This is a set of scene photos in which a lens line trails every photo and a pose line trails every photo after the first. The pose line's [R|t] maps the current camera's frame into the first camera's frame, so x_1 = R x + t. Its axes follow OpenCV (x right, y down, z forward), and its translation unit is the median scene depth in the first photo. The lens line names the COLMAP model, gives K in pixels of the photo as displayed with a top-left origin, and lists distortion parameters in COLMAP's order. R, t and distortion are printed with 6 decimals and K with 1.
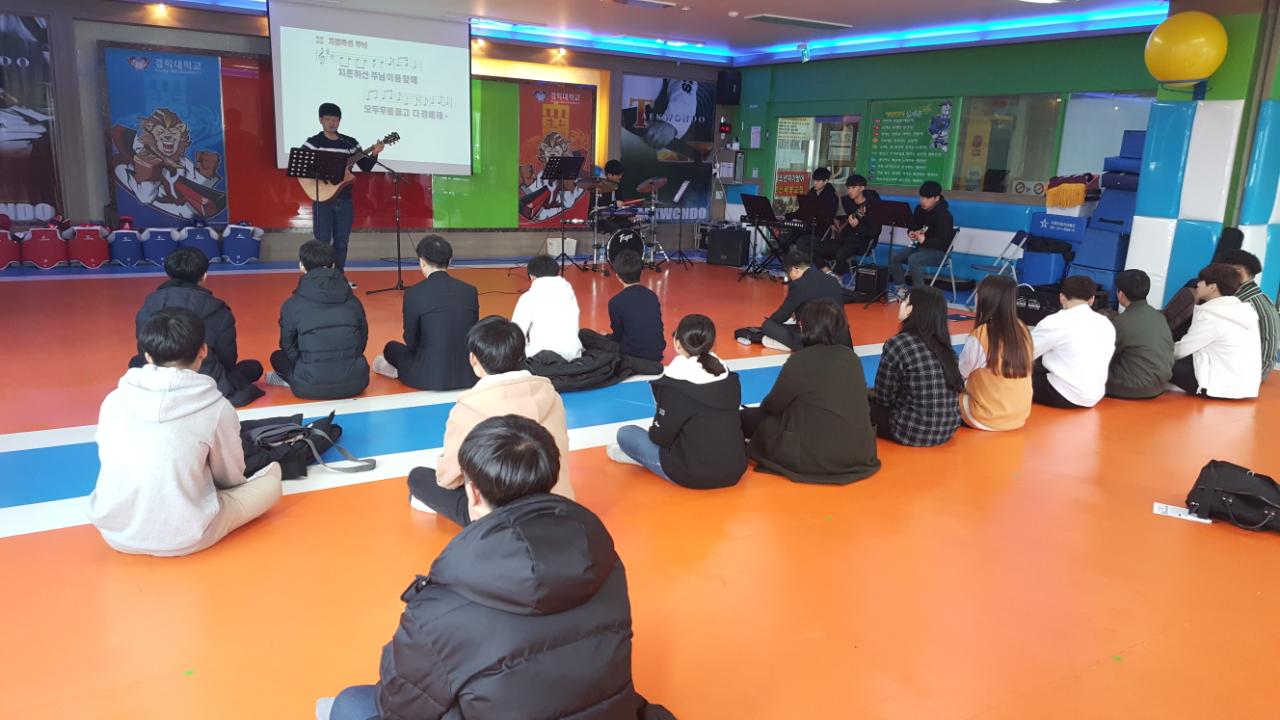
lens RADIAL K [[924.6, 0, 622.3], [0, 924.6, 361.4], [0, 0, 1]] dist [0.136856, -0.200483]
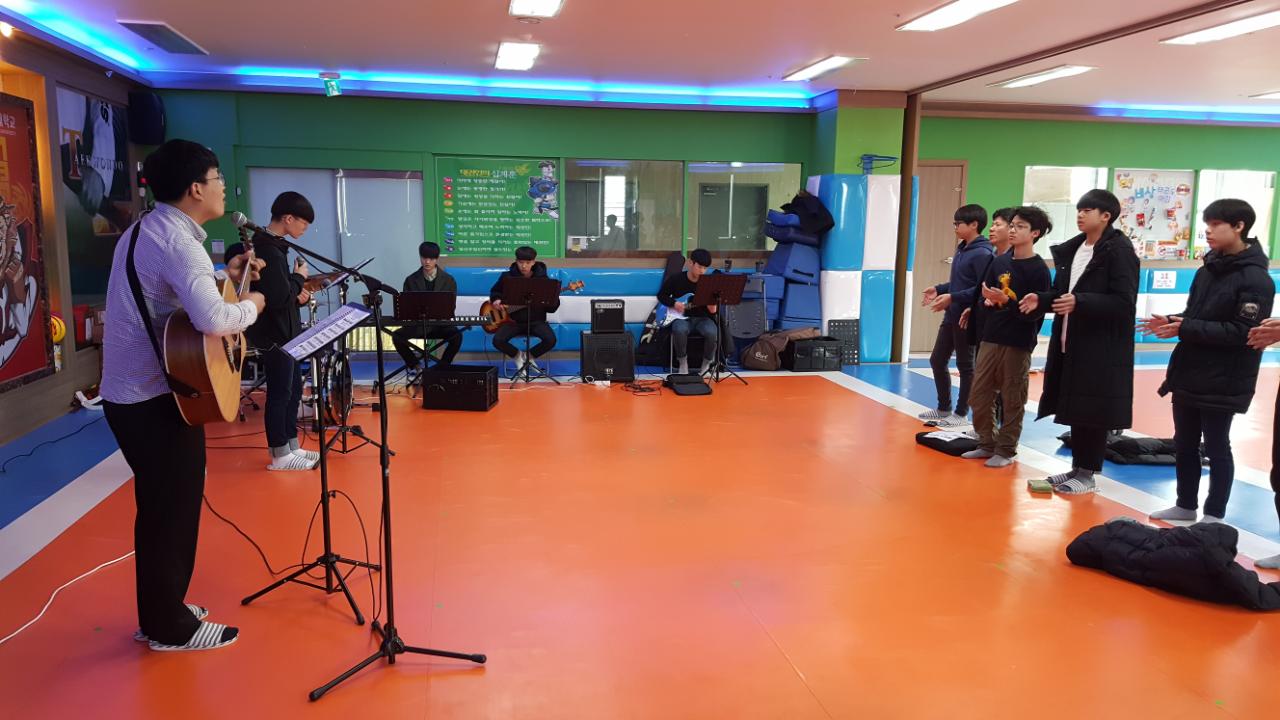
lens RADIAL K [[941.1, 0, 627.5], [0, 941.1, 360.8], [0, 0, 1]] dist [0.150334, -0.217379]
pose [[0.378279, -0.166138, 0.910661, -0.453032], [0.207409, 0.973963, 0.091531, -0.145508], [-0.902157, 0.154255, 0.402888, 0.547004]]
